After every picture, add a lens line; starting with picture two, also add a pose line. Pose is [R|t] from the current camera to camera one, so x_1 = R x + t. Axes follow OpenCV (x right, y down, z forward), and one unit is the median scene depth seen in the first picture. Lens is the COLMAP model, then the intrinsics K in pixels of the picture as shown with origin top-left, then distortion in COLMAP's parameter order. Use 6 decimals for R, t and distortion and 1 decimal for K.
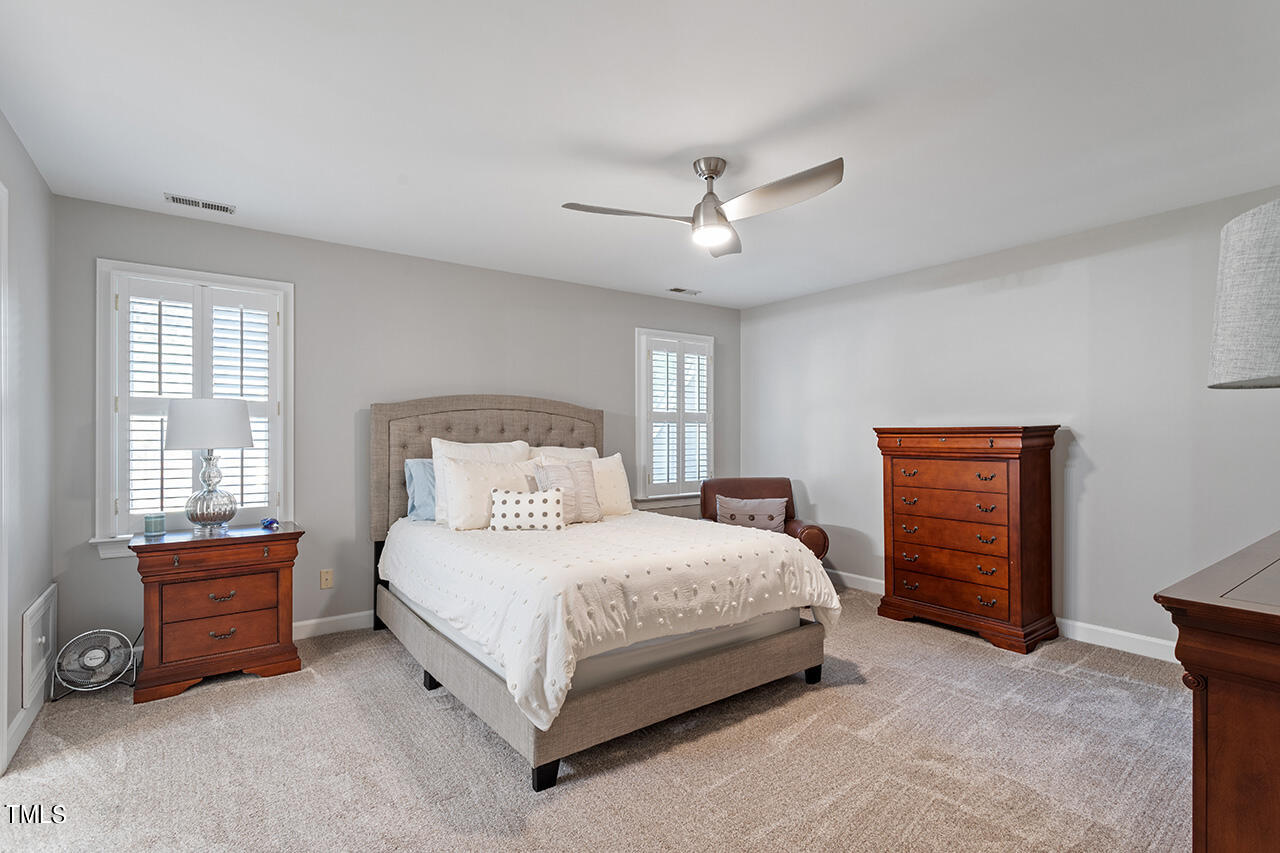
lens RADIAL K [[609.6, 0, 641.8], [0, 609.6, 435.8], [0, 0, 1]] dist [0.001628, 0.000462]
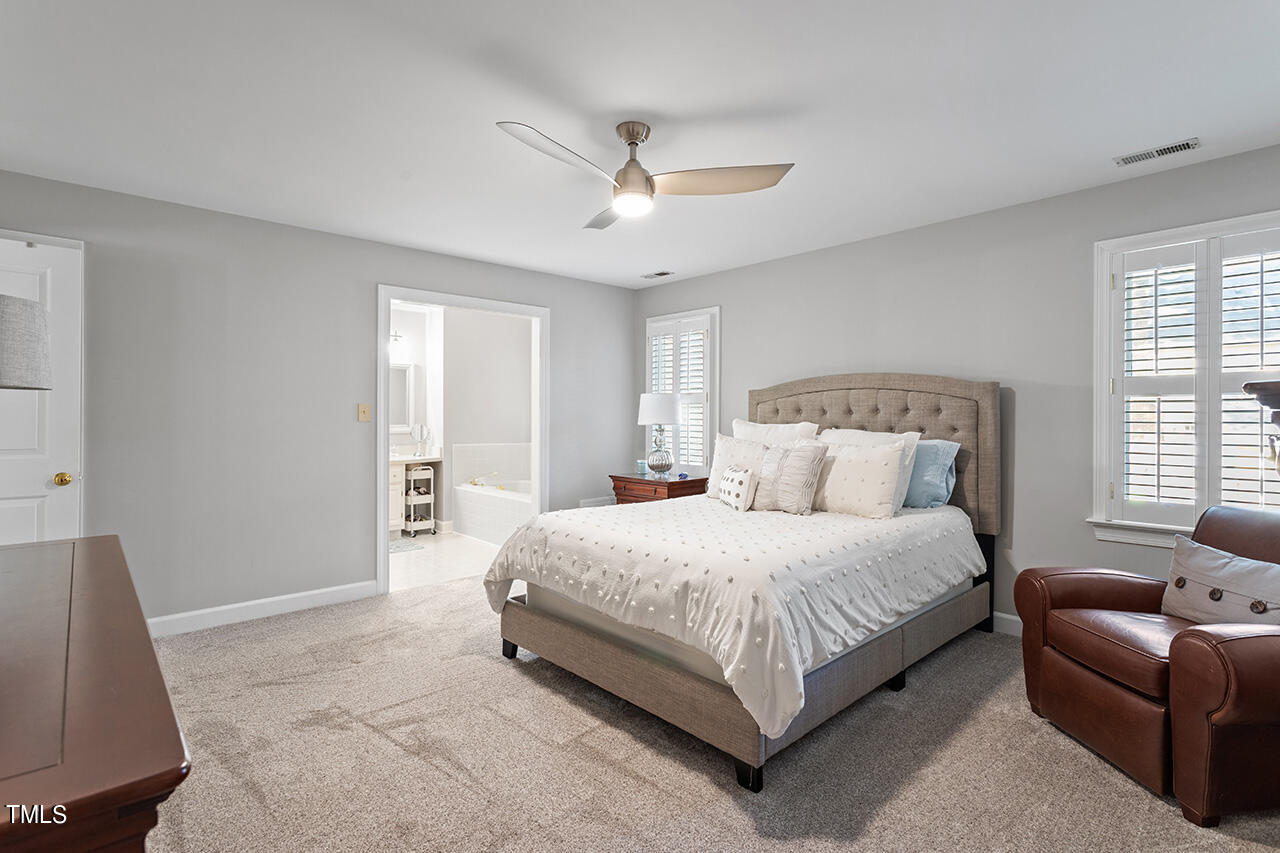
lens RADIAL K [[609.6, 0, 642.6], [0, 609.6, 415.3], [0, 0, 1]] dist [0.001628, 0.000462]
pose [[0.116285, 0.000818, -0.993216, 0.866212], [-0.001918, 0.999998, 0.000599, -0.003571], [0.993214, 0.001835, 0.116286, 0.745821]]
